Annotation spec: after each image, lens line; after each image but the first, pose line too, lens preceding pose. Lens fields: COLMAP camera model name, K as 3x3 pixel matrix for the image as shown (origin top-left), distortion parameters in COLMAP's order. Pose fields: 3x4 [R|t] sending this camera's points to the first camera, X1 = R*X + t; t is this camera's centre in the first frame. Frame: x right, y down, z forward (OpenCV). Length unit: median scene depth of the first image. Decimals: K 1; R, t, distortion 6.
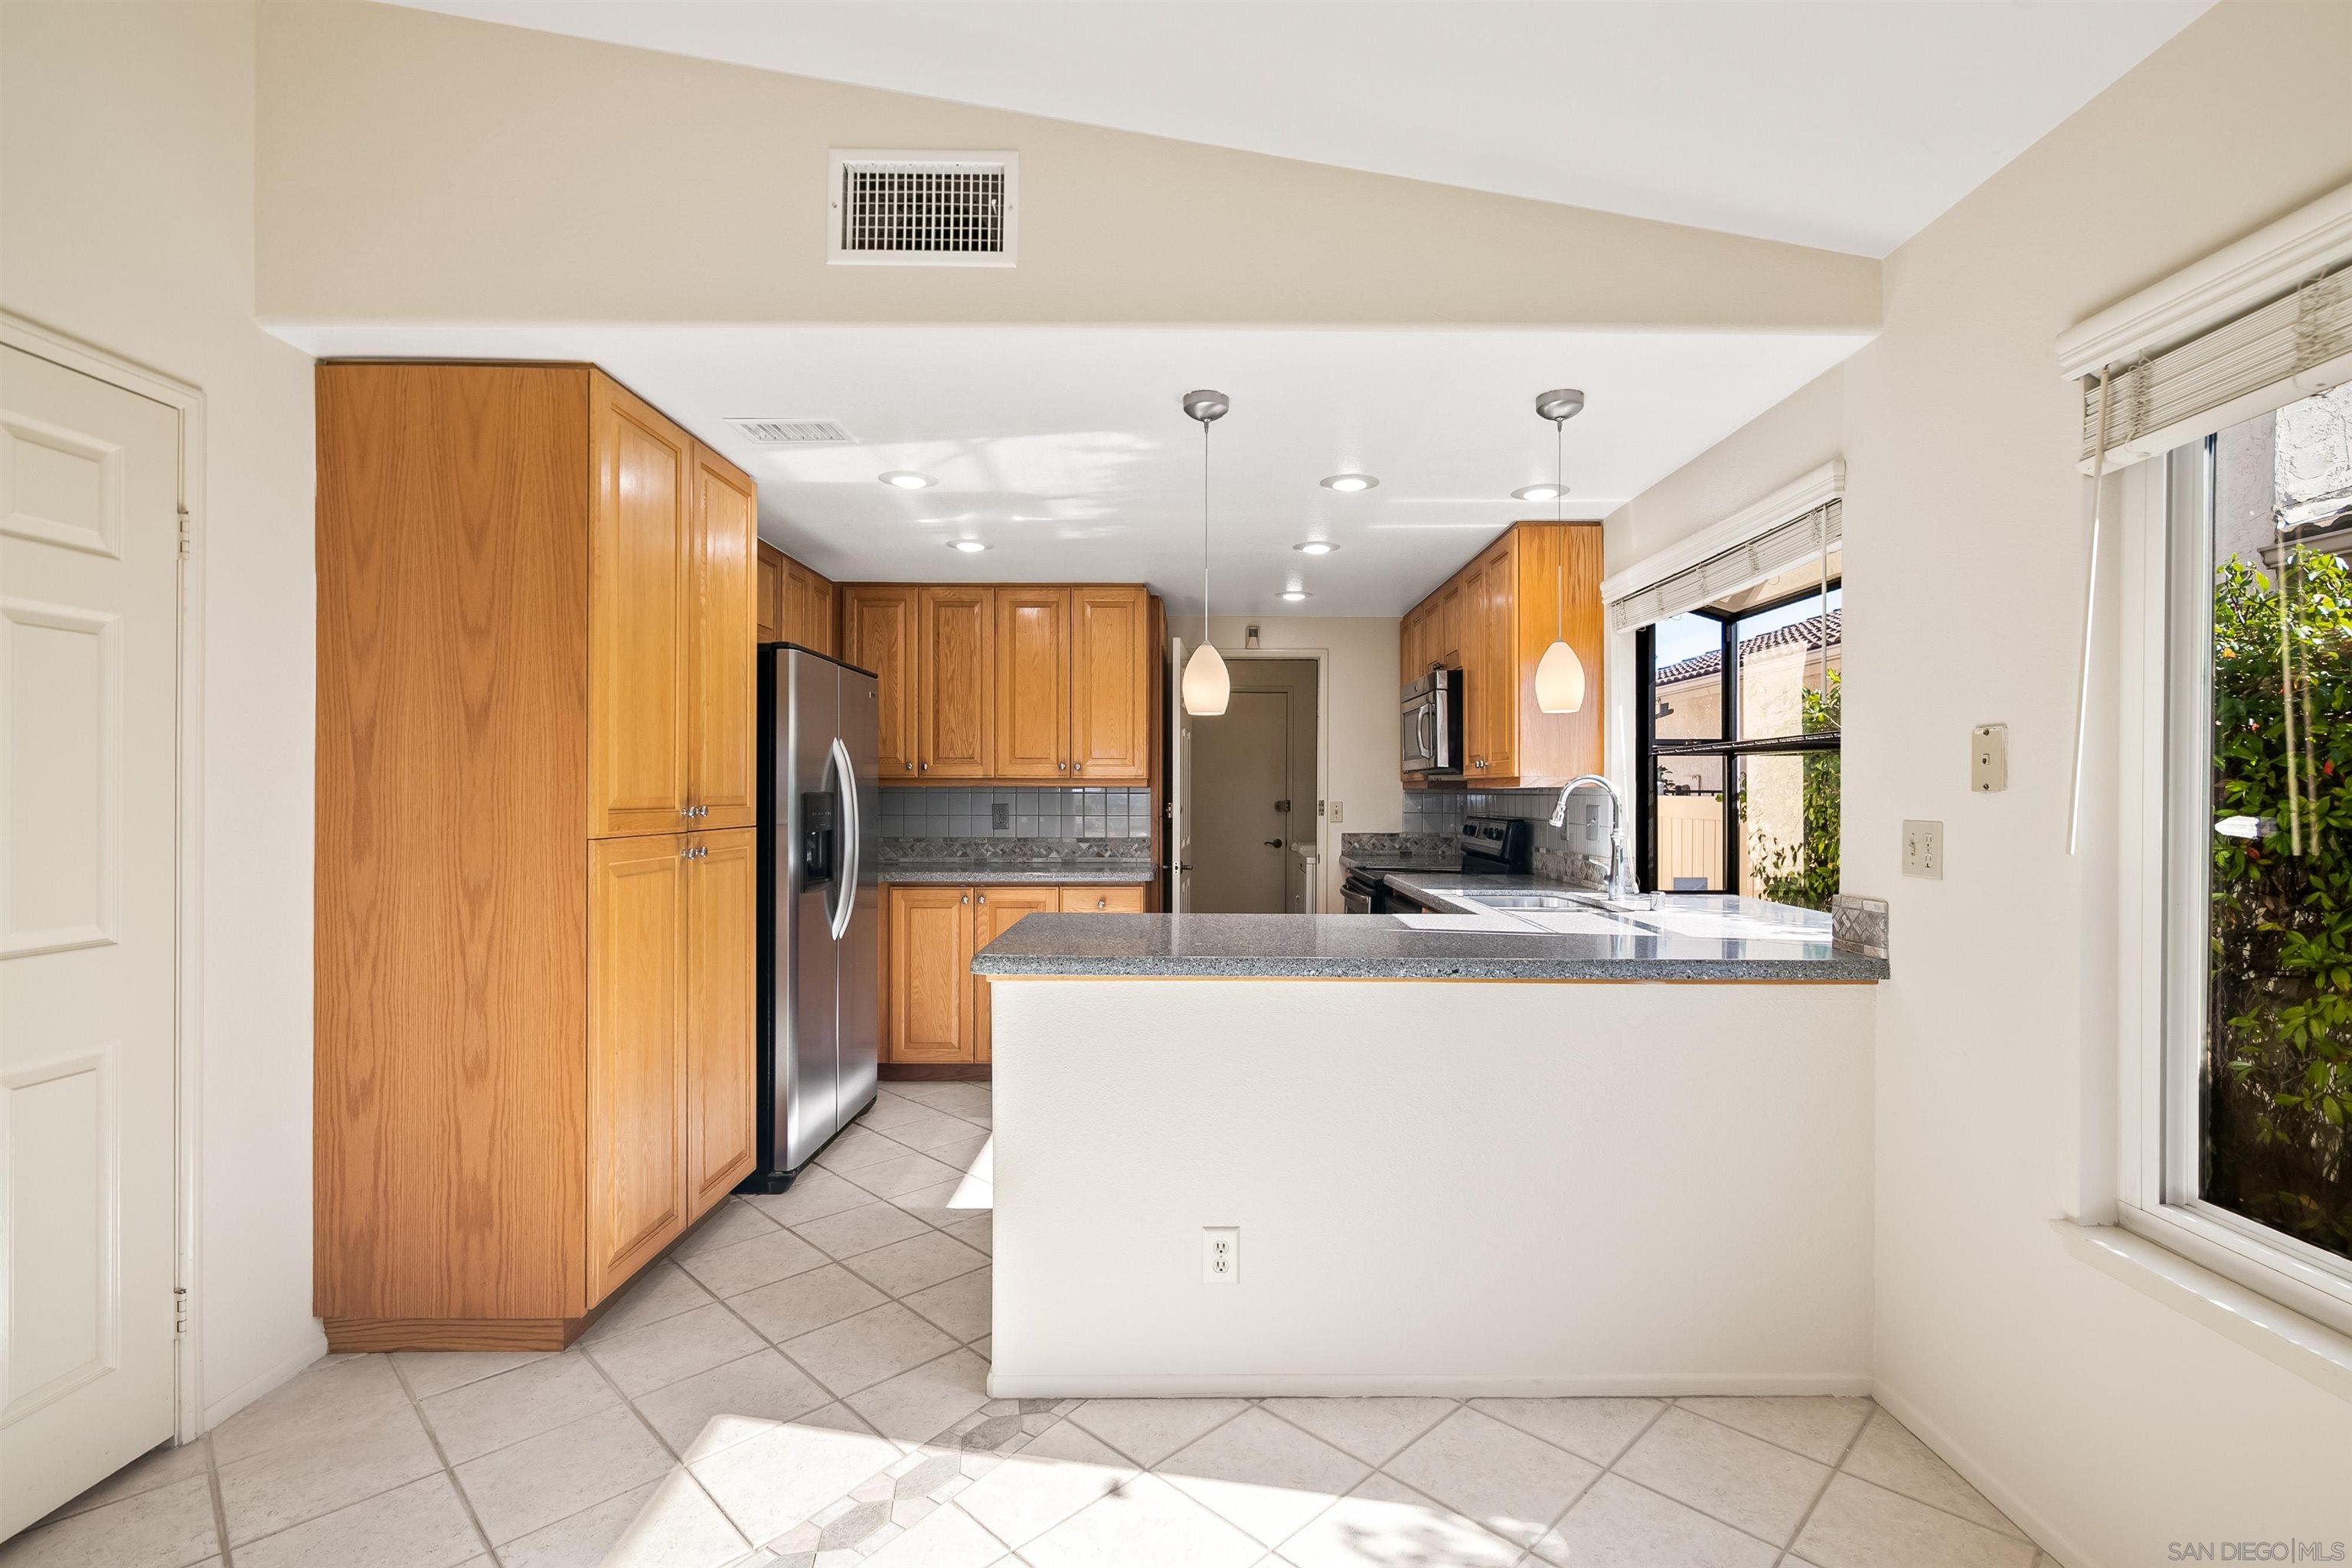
lens RADIAL K [[1078.7, 0, 1187.1], [0, 1078.7, 800.7], [0, 0, 1]] dist [0.002984, -0.000522]
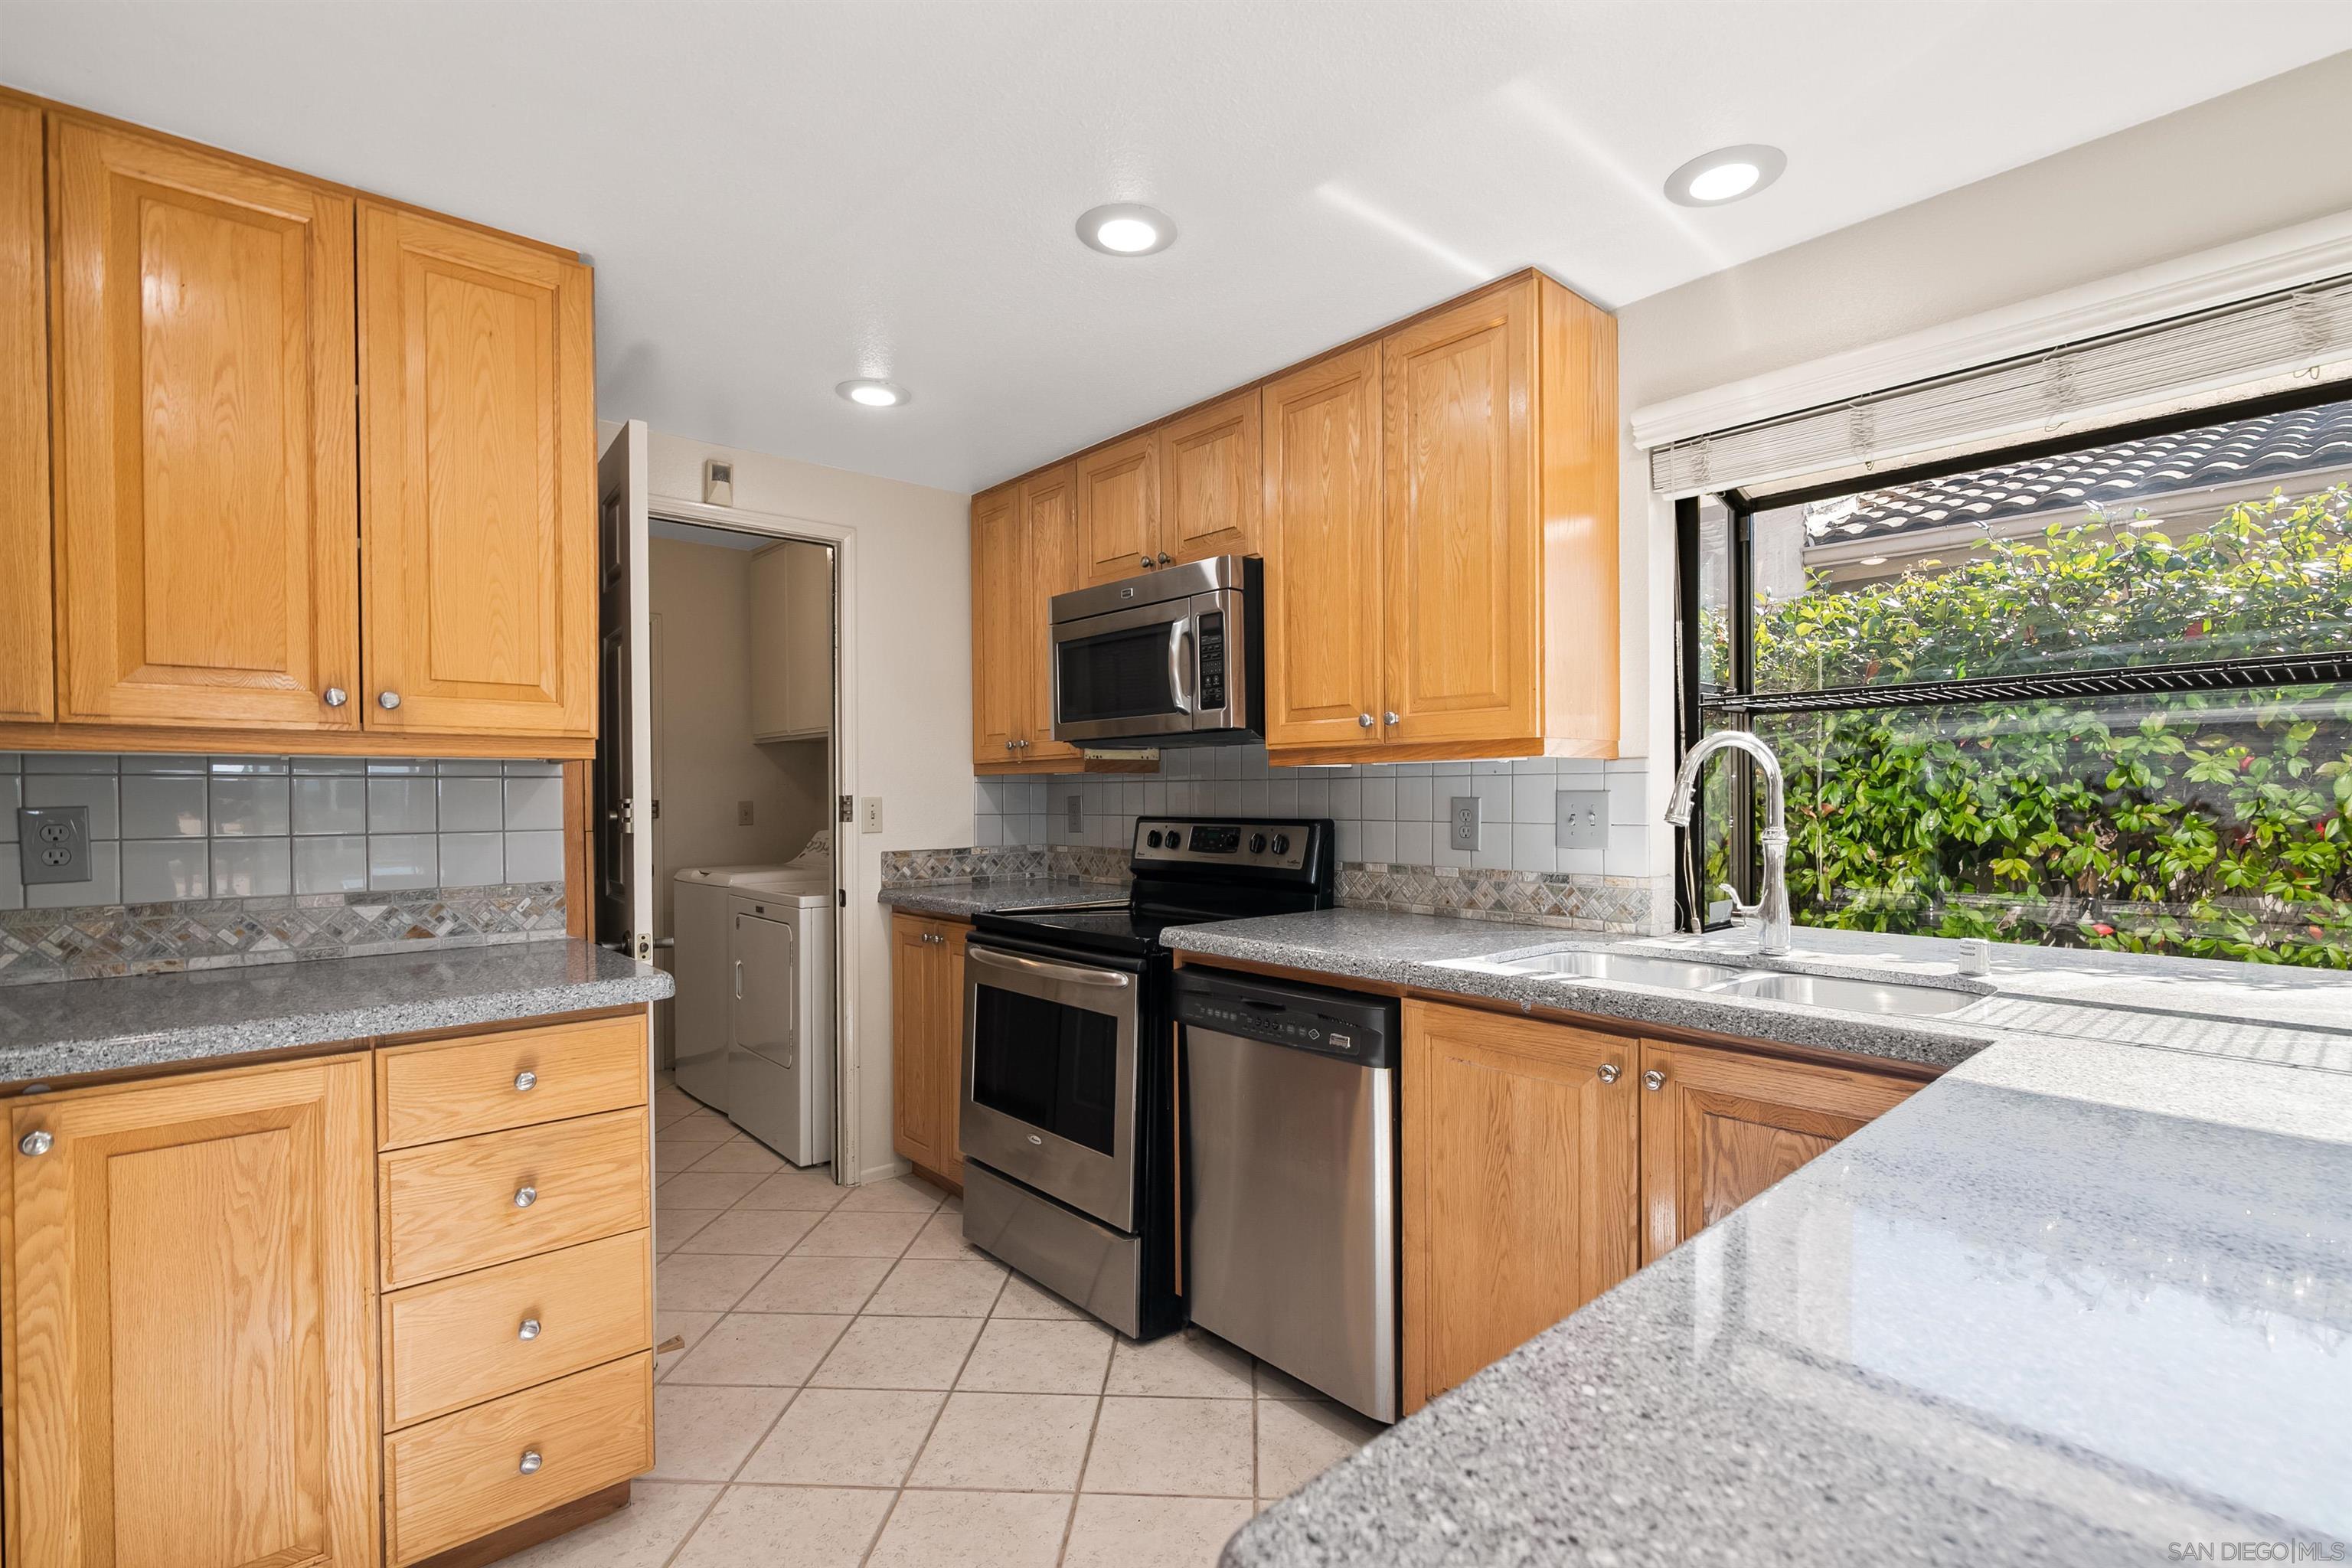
lens RADIAL K [[1078.7, 0, 1200.2], [0, 1078.7, 803.9], [0, 0, 1]] dist [0.002984, -0.000522]
pose [[0.736124, -0.011271, 0.676753, -0.213971], [0.013238, 0.999910, 0.002255, 0.009431], [-0.676717, 0.007299, 0.736207, 0.799973]]
